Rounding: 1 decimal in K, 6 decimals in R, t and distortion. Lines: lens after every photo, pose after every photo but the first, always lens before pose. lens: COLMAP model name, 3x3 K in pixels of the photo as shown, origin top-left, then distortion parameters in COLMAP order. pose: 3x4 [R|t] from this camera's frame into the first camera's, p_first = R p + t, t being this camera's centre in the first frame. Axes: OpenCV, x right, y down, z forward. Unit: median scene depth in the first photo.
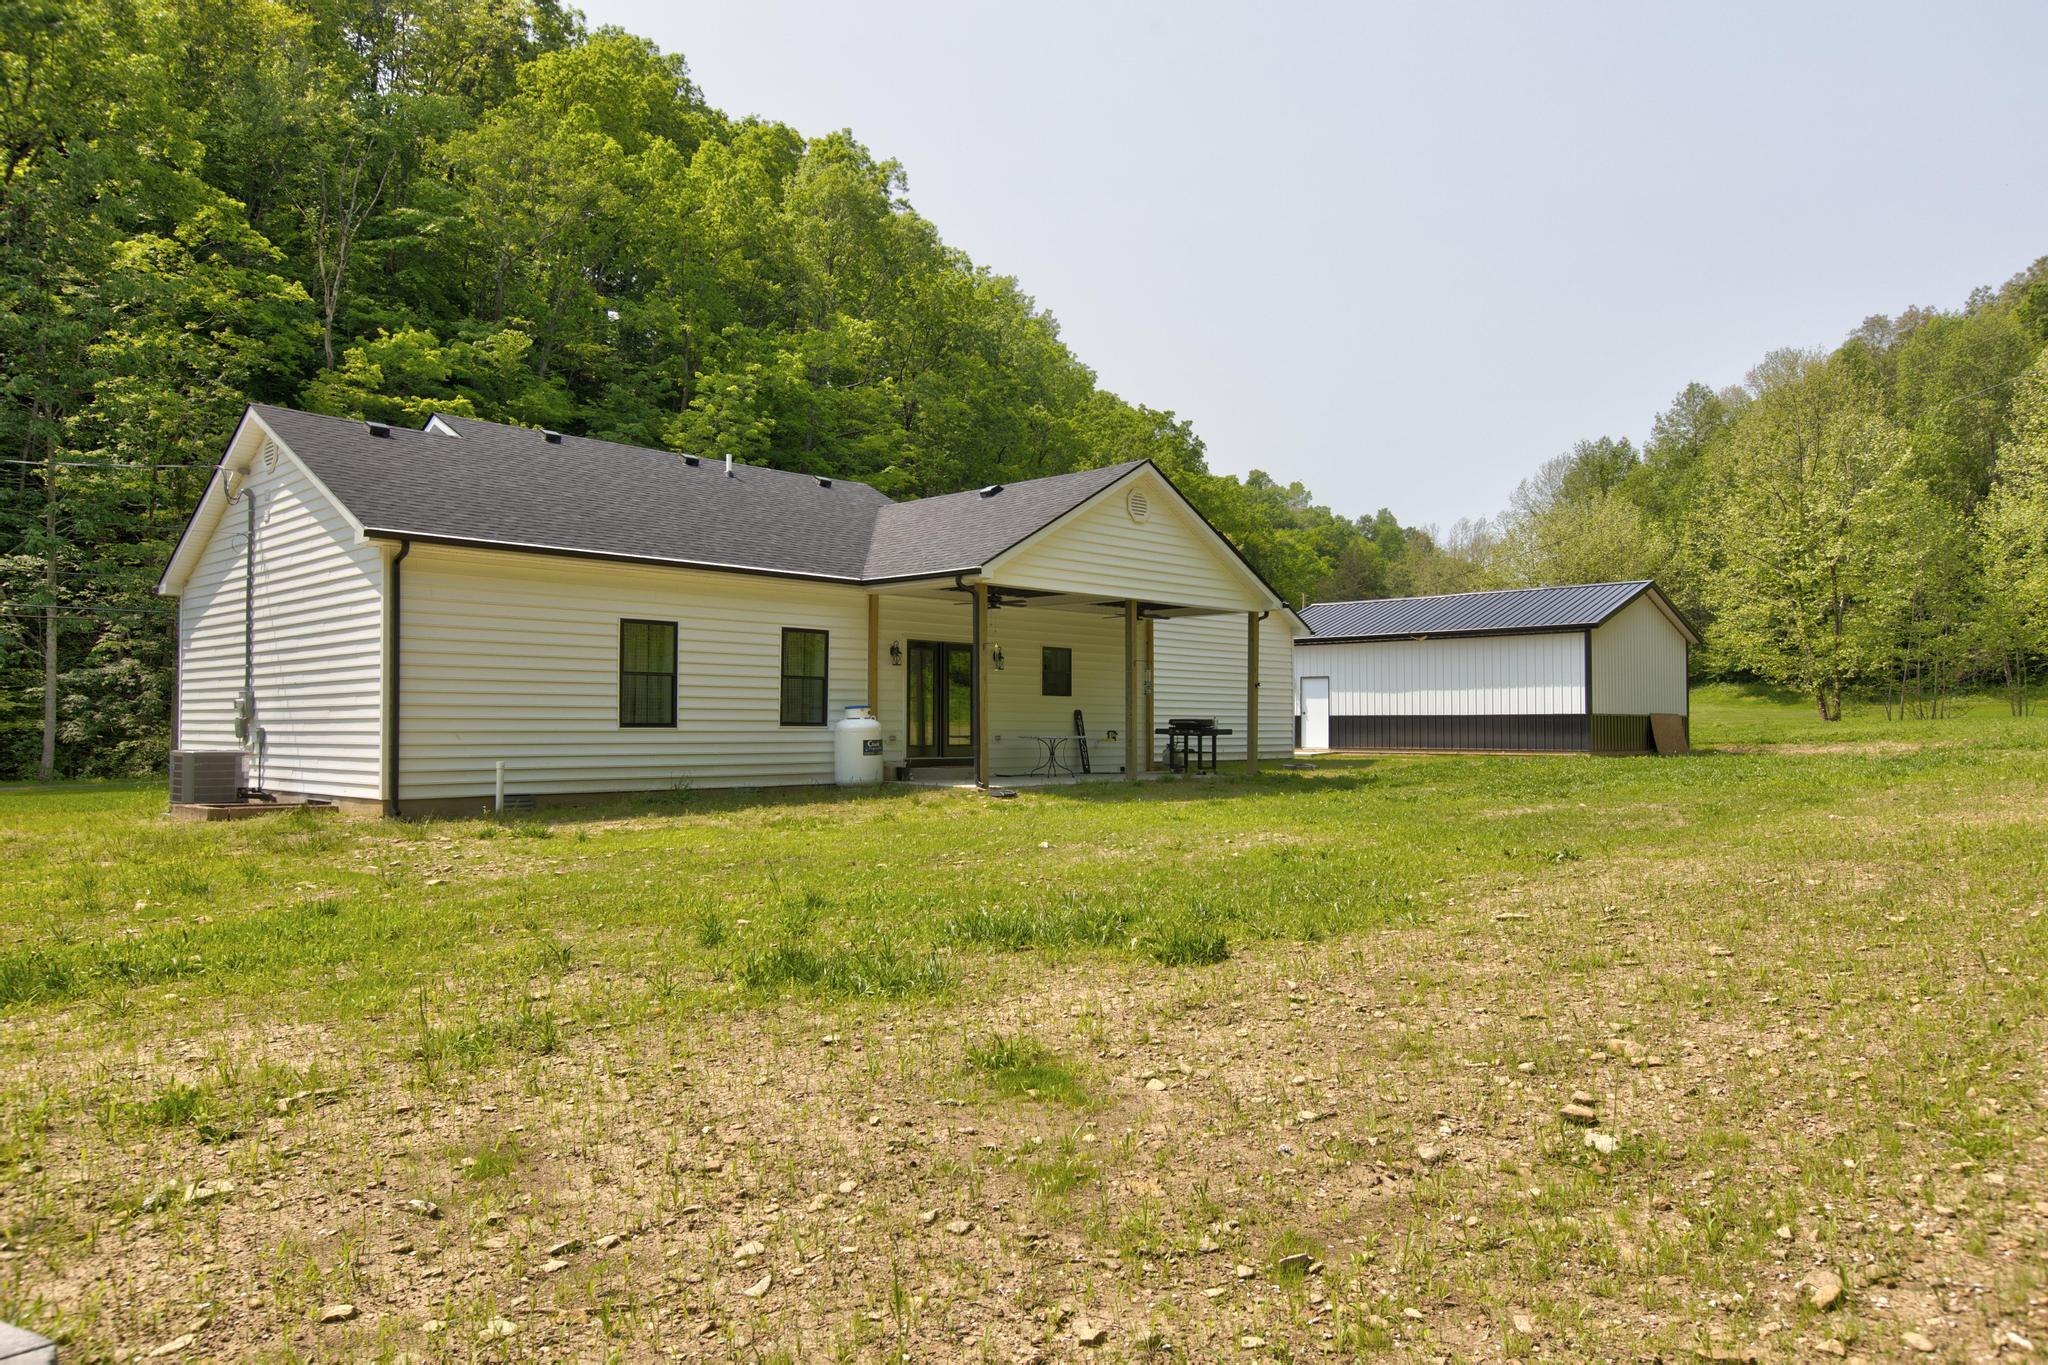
lens RADIAL K [[1360.3, 0, 1014.2], [0, 1360.3, 721.7], [0, 0, 1]] dist [0.003462, 0.001002]
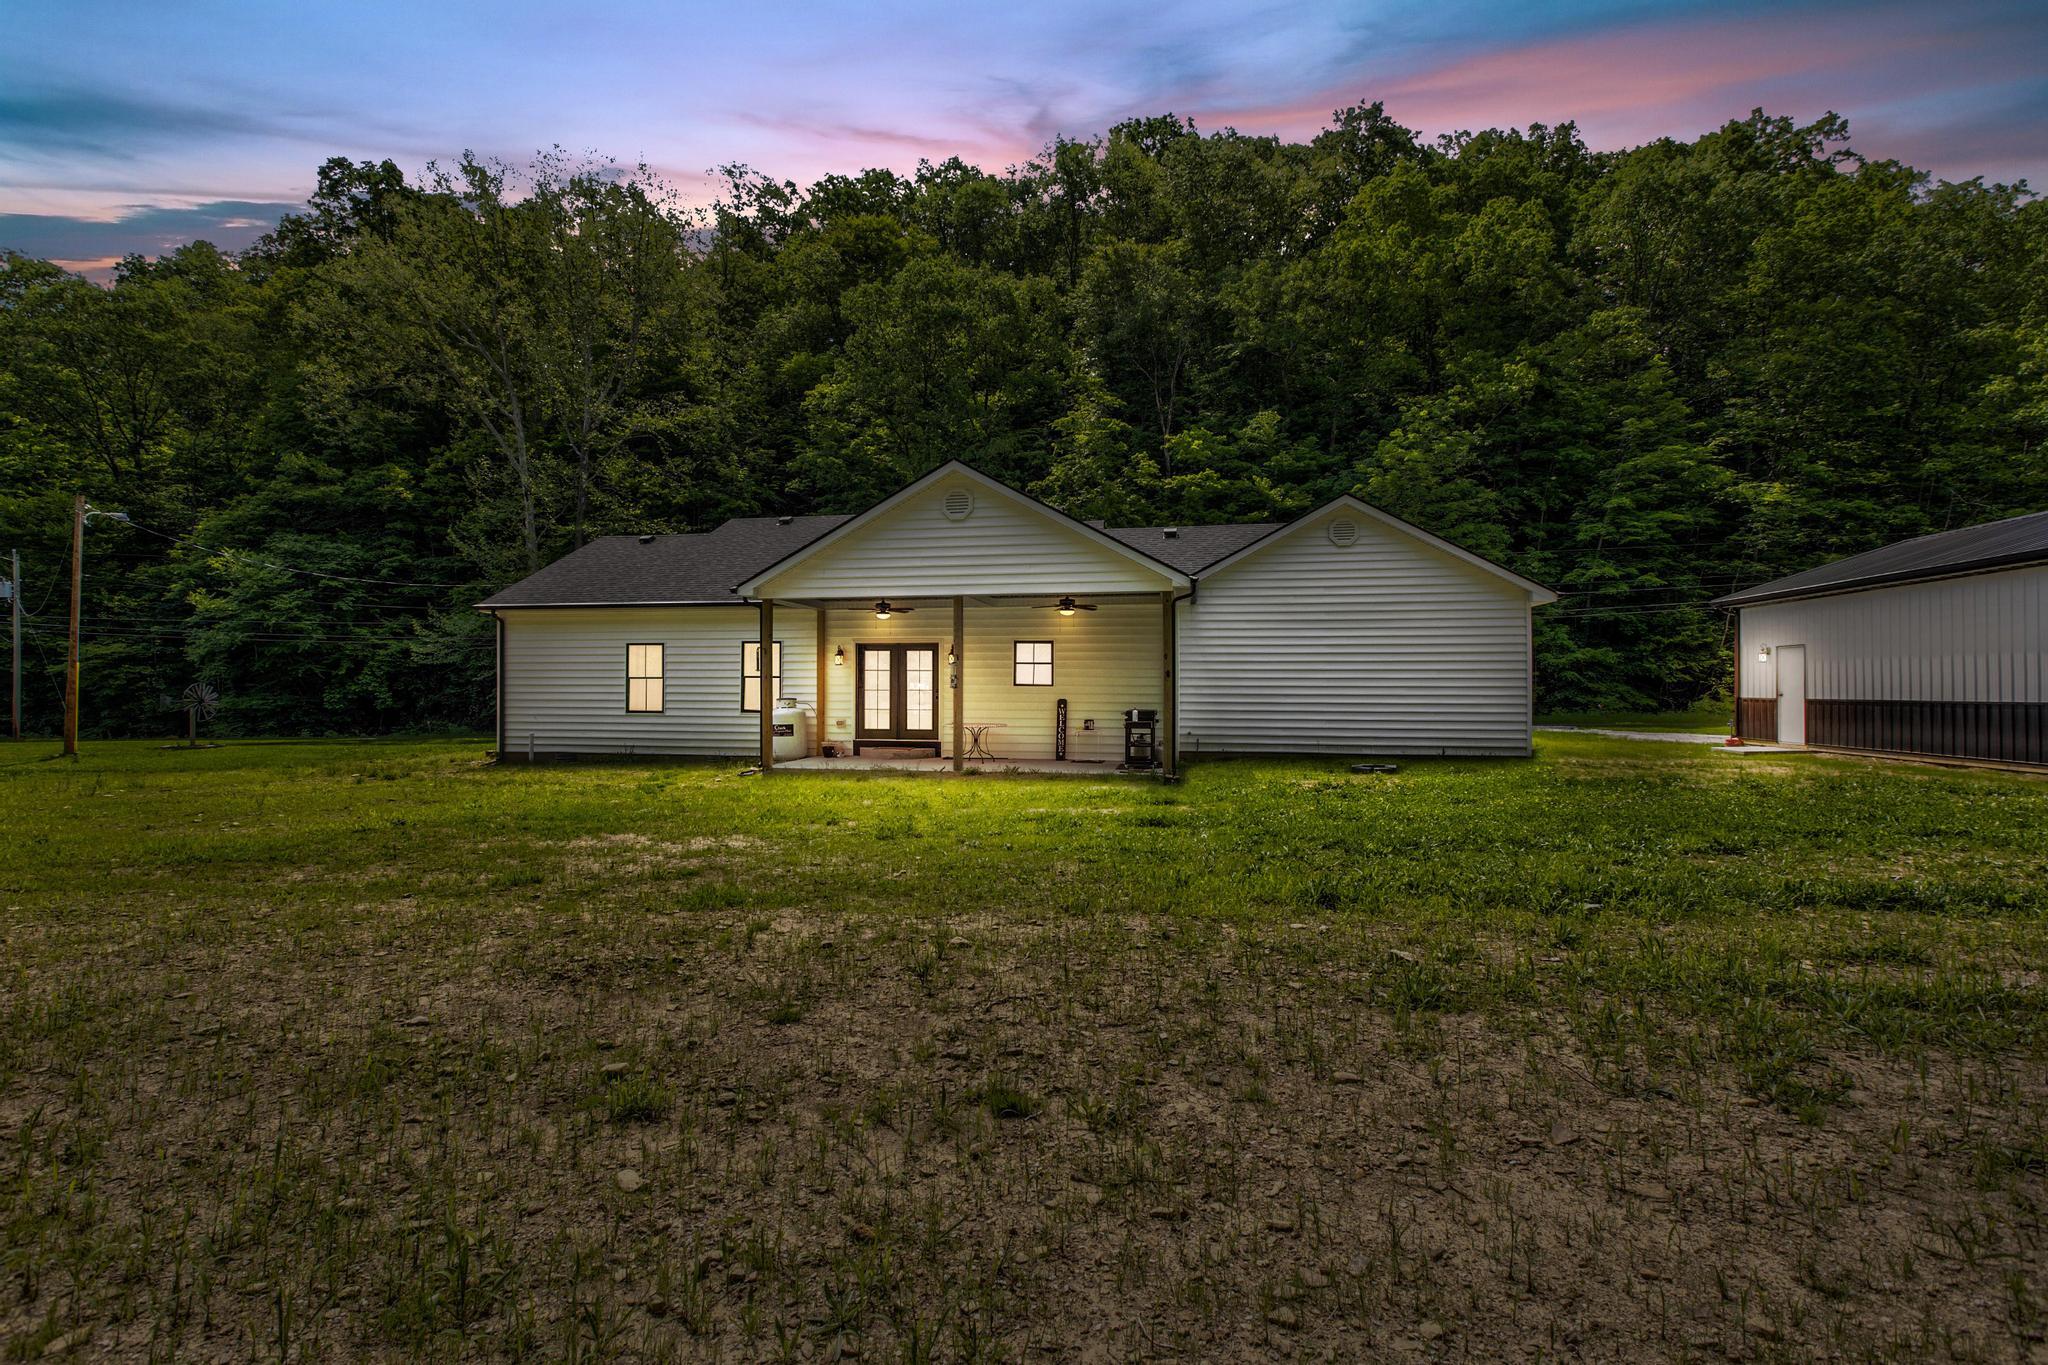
lens RADIAL K [[940.3, 0, 1018.3], [0, 940.3, 691.4], [0, 0, 1]] dist [0.004414, -0.001393]
pose [[0.547323, 0.002696, -0.836917, 0.618596], [0.002079, 0.999987, 0.004581, -0.017503], [0.836919, -0.004247, 0.547311, 0.561689]]
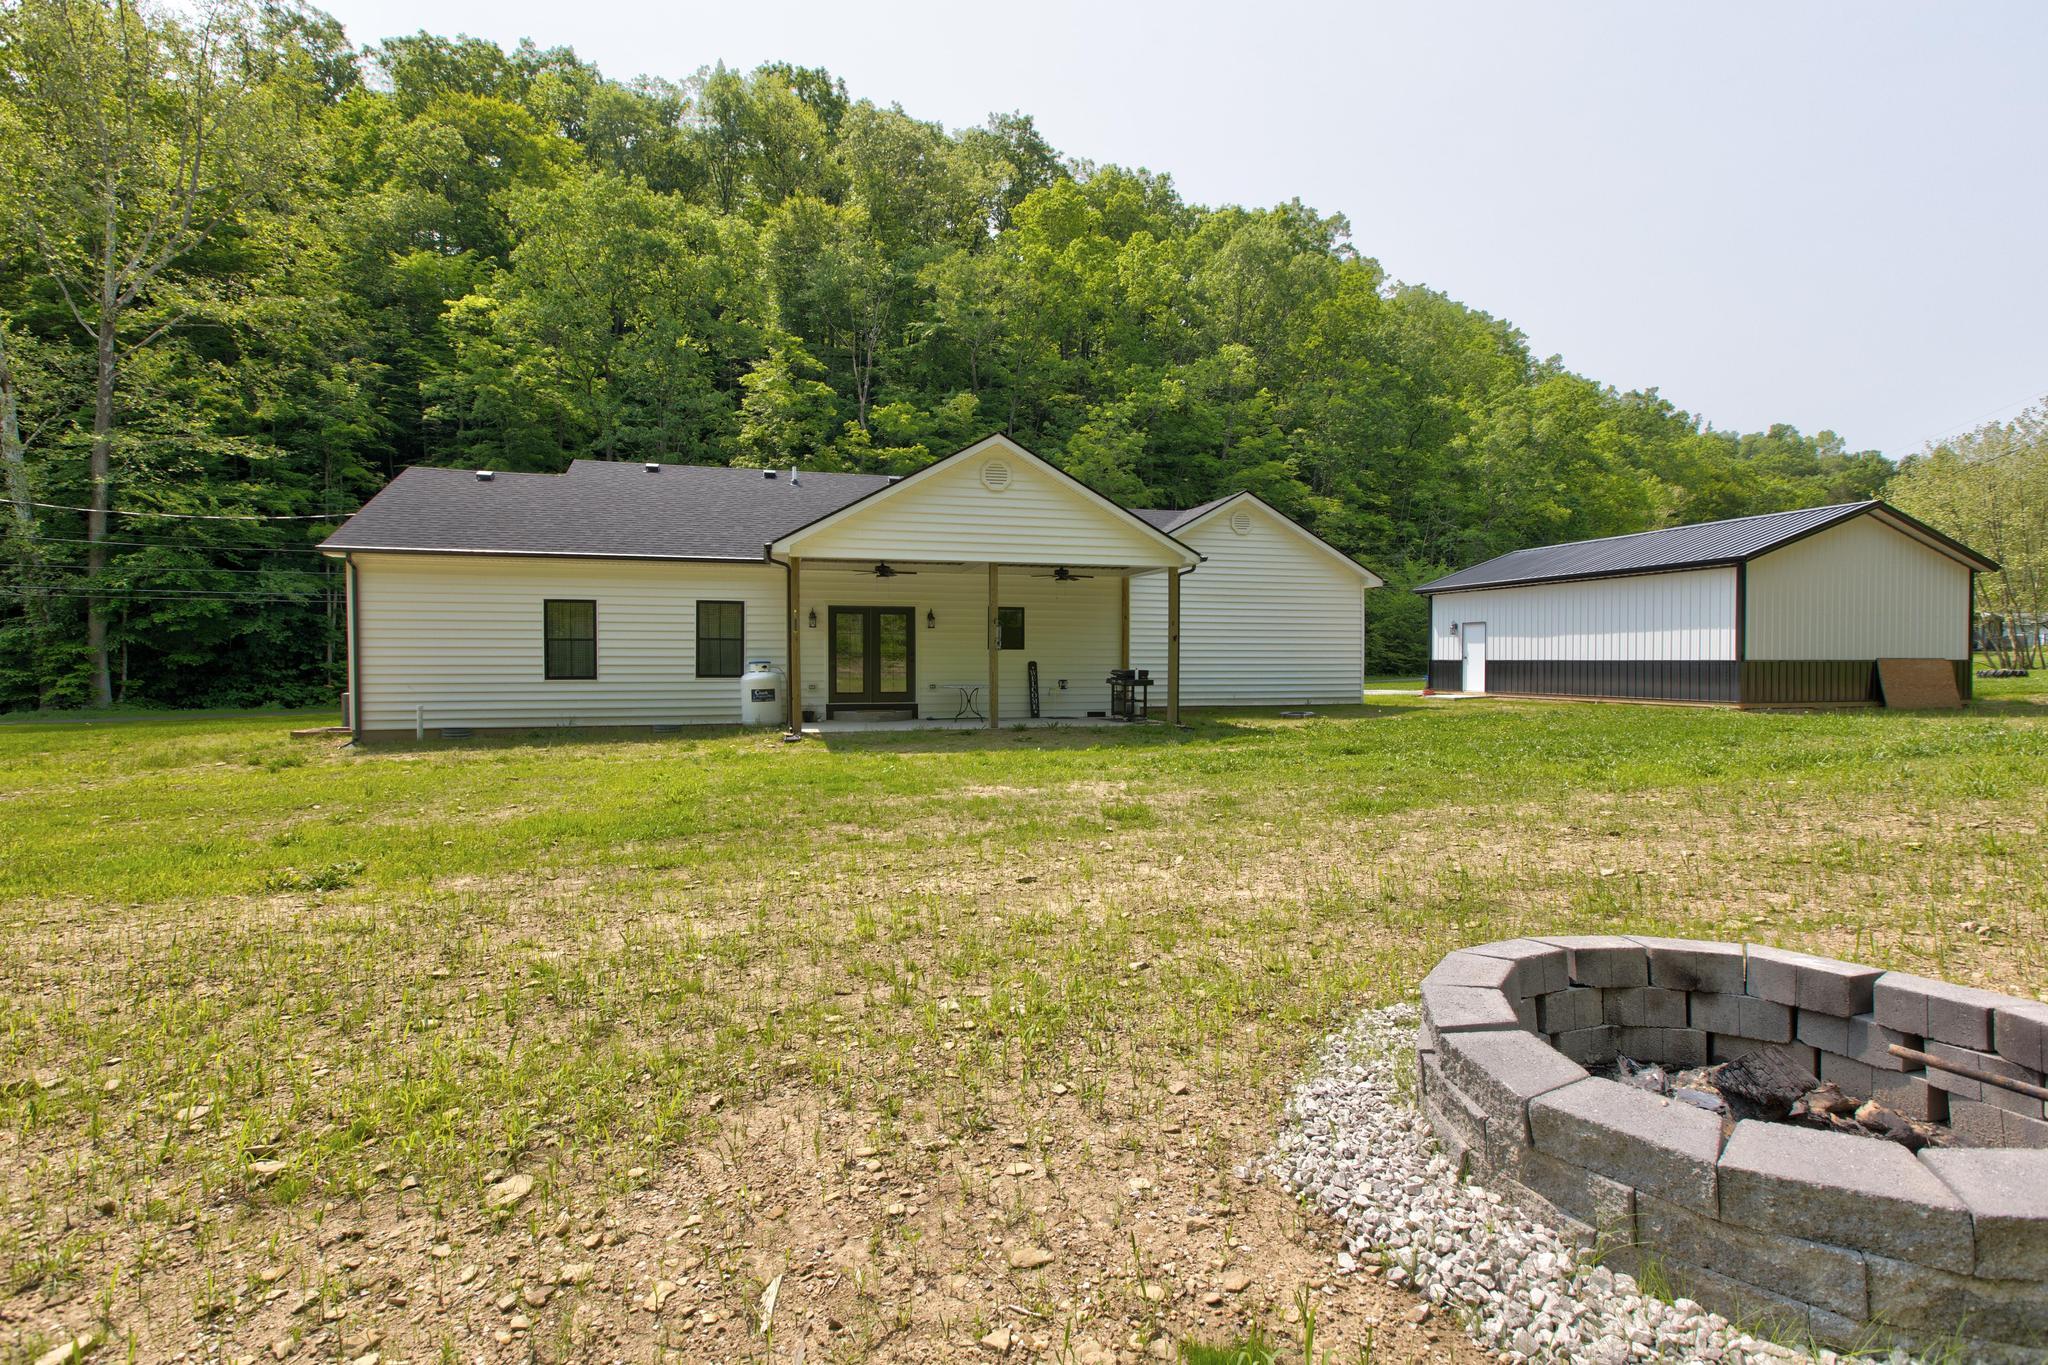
lens RADIAL K [[956.5, 0, 1027.4], [0, 956.5, 685.7], [0, 0, 1]] dist [0.003994, -0.000010]
pose [[0.864866, 0.011495, -0.501872, 0.434669], [0.003872, 0.999555, 0.029568, -0.011693], [0.501989, -0.027516, 0.864436, 0.297205]]
